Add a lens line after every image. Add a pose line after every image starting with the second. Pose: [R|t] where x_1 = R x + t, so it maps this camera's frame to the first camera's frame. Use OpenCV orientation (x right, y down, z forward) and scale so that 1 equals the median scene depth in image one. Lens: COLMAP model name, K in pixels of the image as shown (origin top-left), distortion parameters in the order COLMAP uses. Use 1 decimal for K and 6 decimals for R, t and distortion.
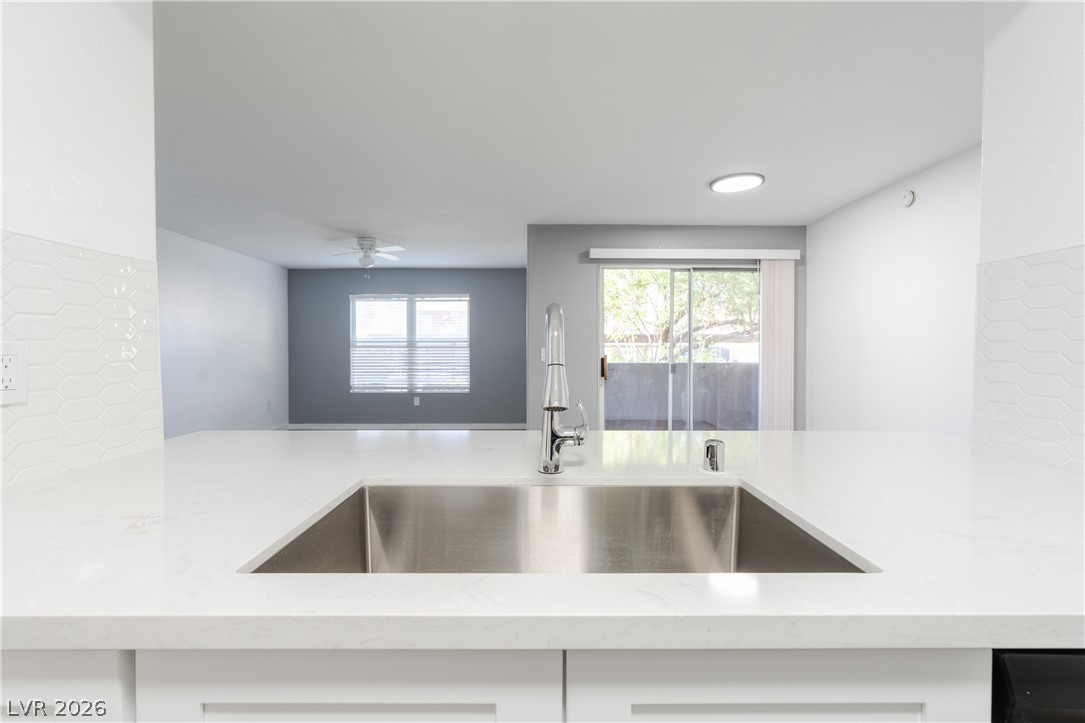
lens RADIAL K [[506.1, 0, 540.7], [0, 506.1, 360.5], [0, 0, 1]] dist [-0.010362, 0.006510]
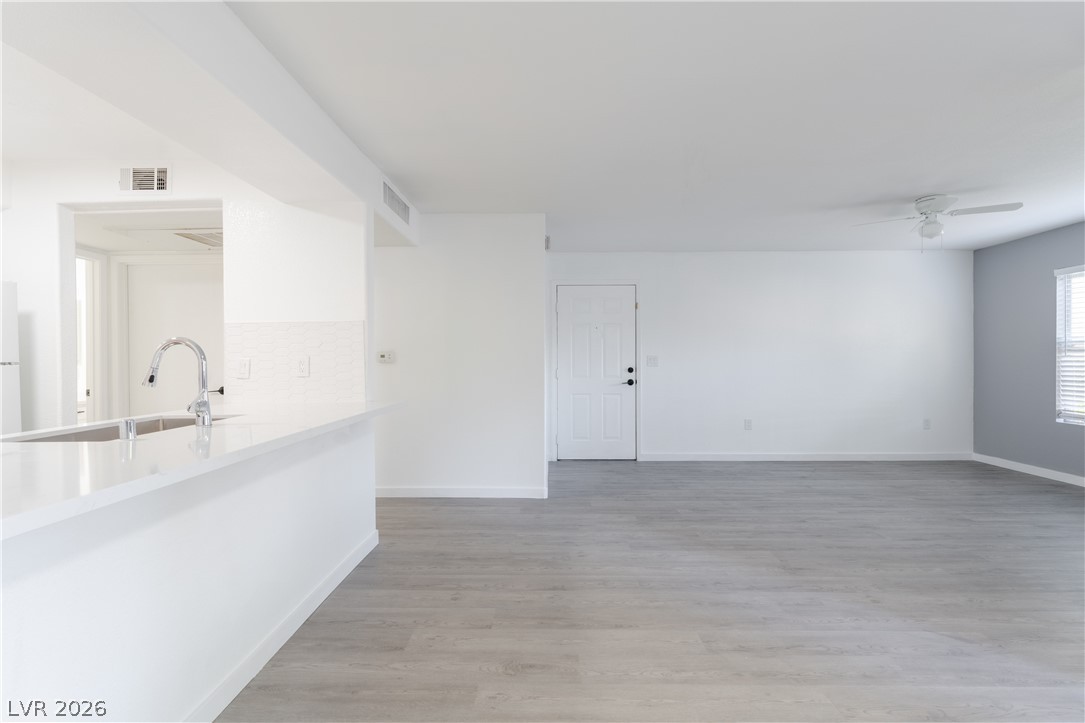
lens RADIAL K [[506.1, 0, 540.5], [0, 506.1, 358.5], [0, 0, 1]] dist [-0.010362, 0.006510]
pose [[-0.005058, 0.001179, -0.999987, 0.269238], [-0.017504, 0.999846, 0.001267, -0.006537], [0.999834, 0.017510, -0.005036, 0.351637]]
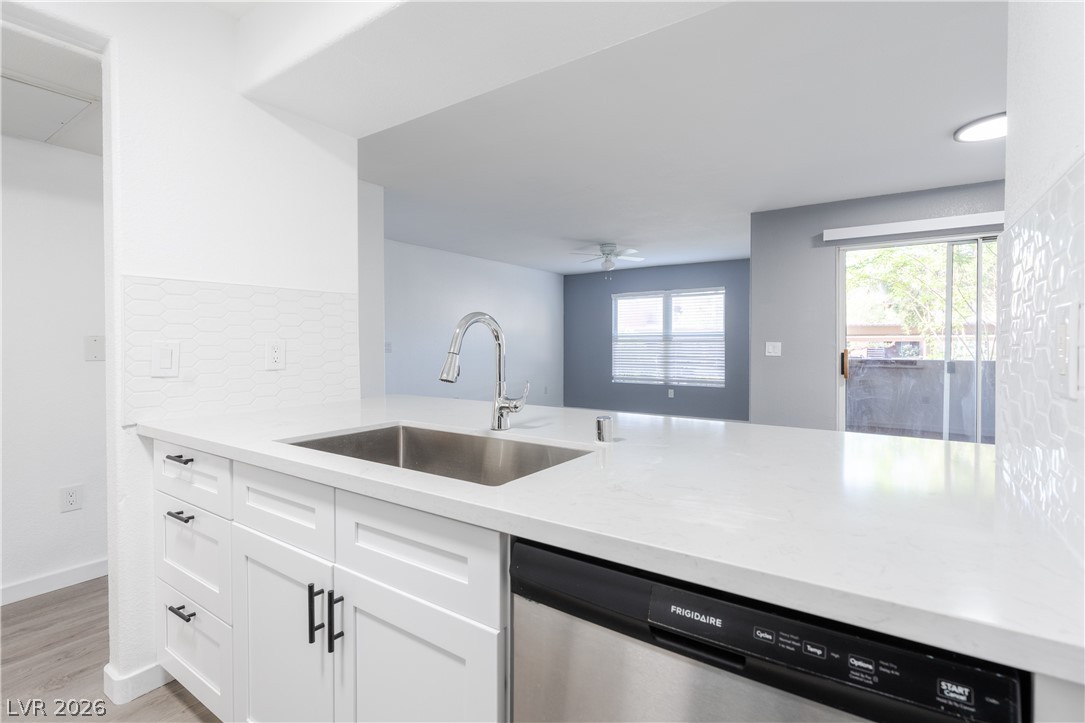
lens RADIAL K [[506.1, 0, 537.4], [0, 506.1, 346.4], [0, 0, 1]] dist [-0.010362, 0.006510]
pose [[0.817667, 0.004610, -0.575673, 0.128650], [-0.014622, 0.999812, -0.012762, 0.001583], [0.575505, 0.018853, 0.817581, -0.008189]]
